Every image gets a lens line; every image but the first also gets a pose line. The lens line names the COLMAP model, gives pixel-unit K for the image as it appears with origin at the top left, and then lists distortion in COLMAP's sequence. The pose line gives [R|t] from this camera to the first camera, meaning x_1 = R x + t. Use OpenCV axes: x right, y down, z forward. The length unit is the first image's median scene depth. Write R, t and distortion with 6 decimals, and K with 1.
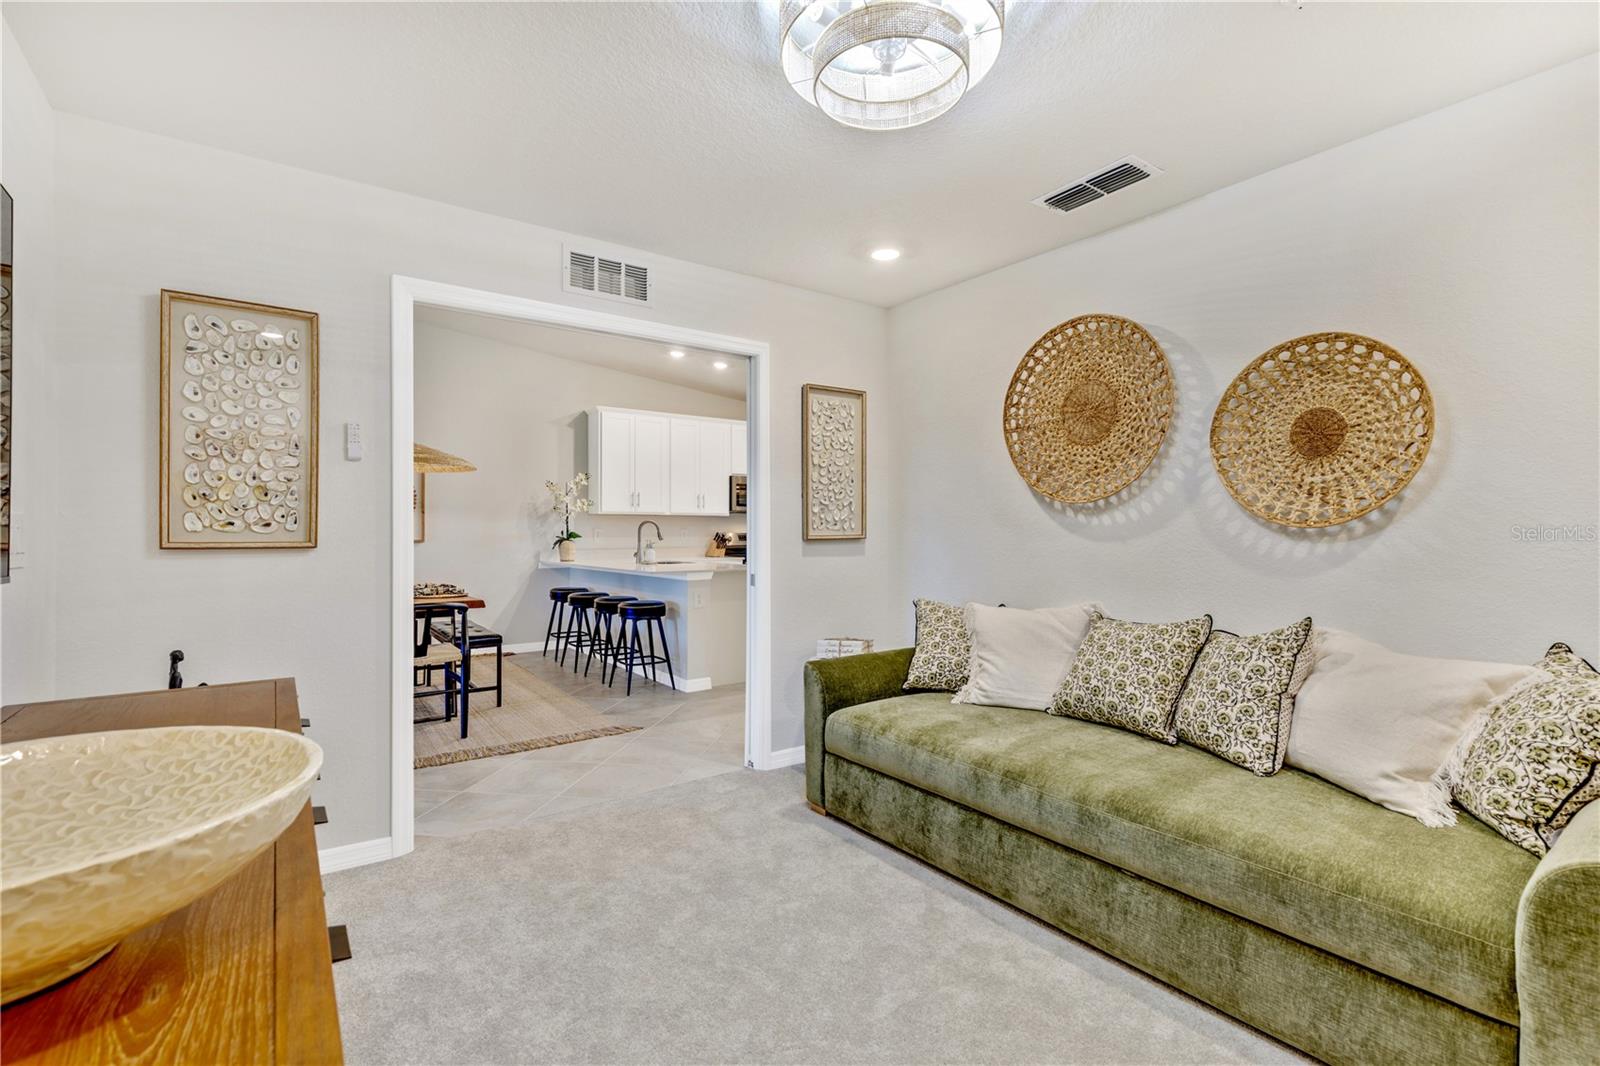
lens RADIAL K [[725.2, 0, 802.1], [0, 725.2, 525.5], [0, 0, 1]] dist [0.017671, -0.000560]
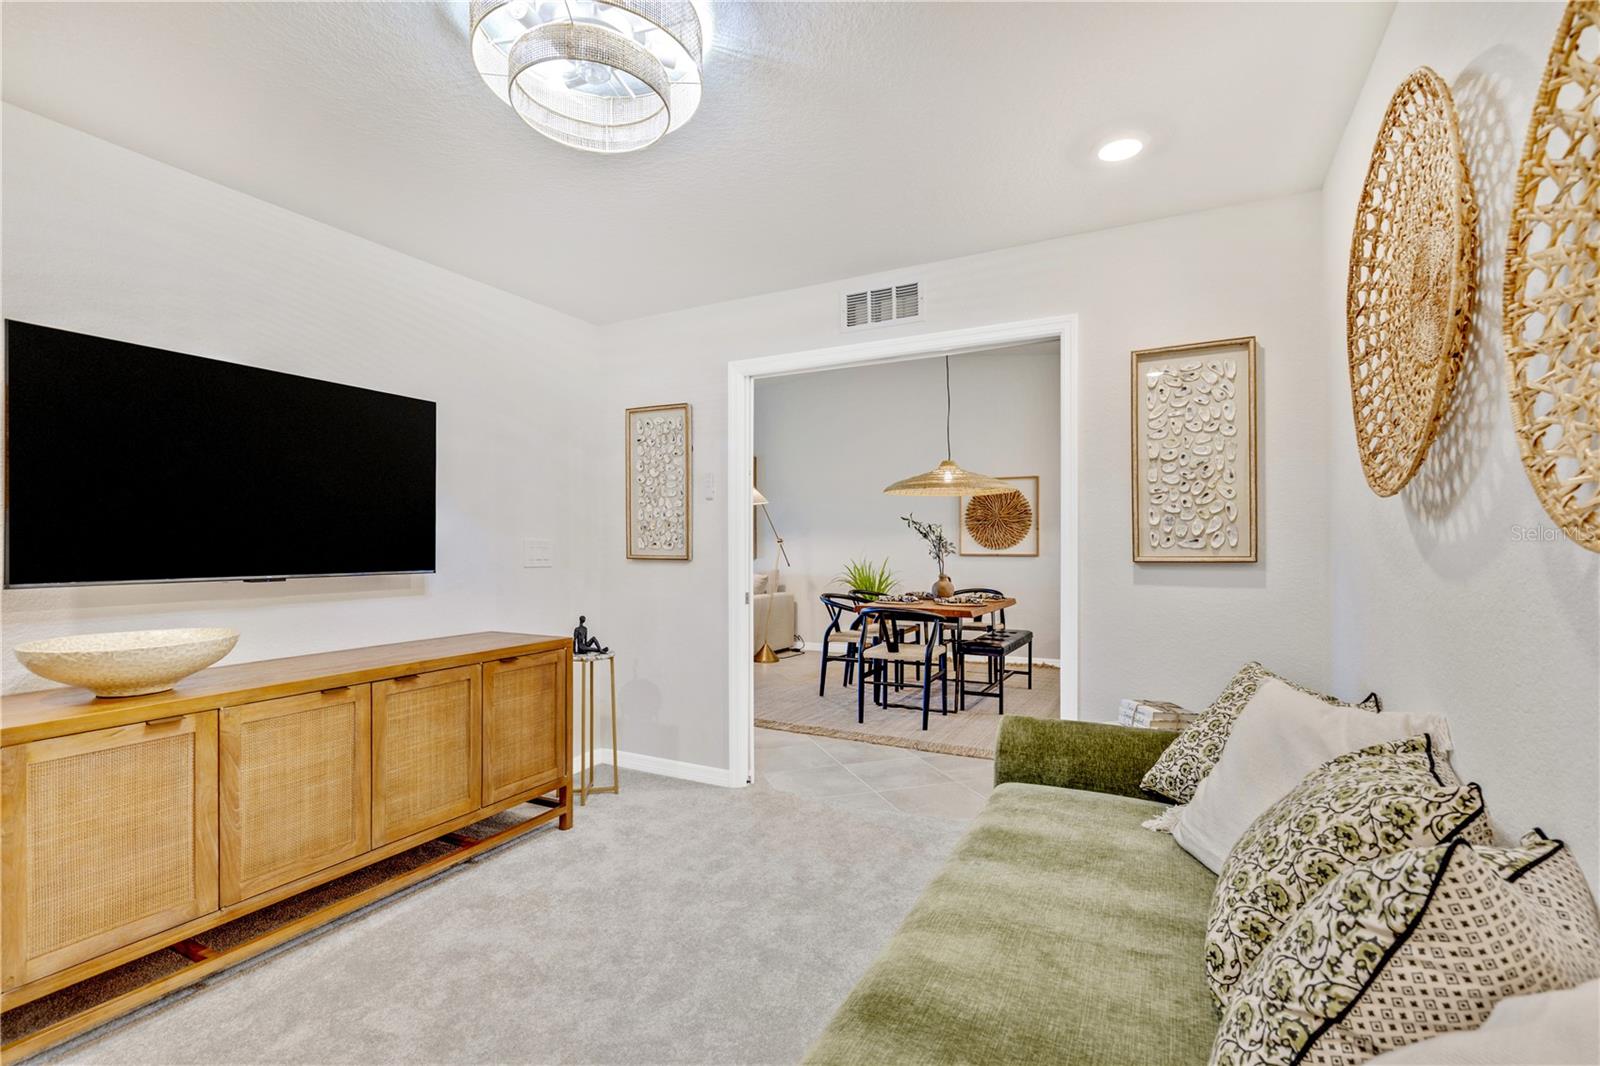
lens RADIAL K [[725.2, 0, 801.5], [0, 725.2, 540.0], [0, 0, 1]] dist [0.017671, -0.000560]
pose [[0.449053, -0.003925, -0.893497, 0.599542], [0.007002, 0.999975, -0.000874, -0.005343], [0.893478, -0.005864, 0.449069, 0.421679]]
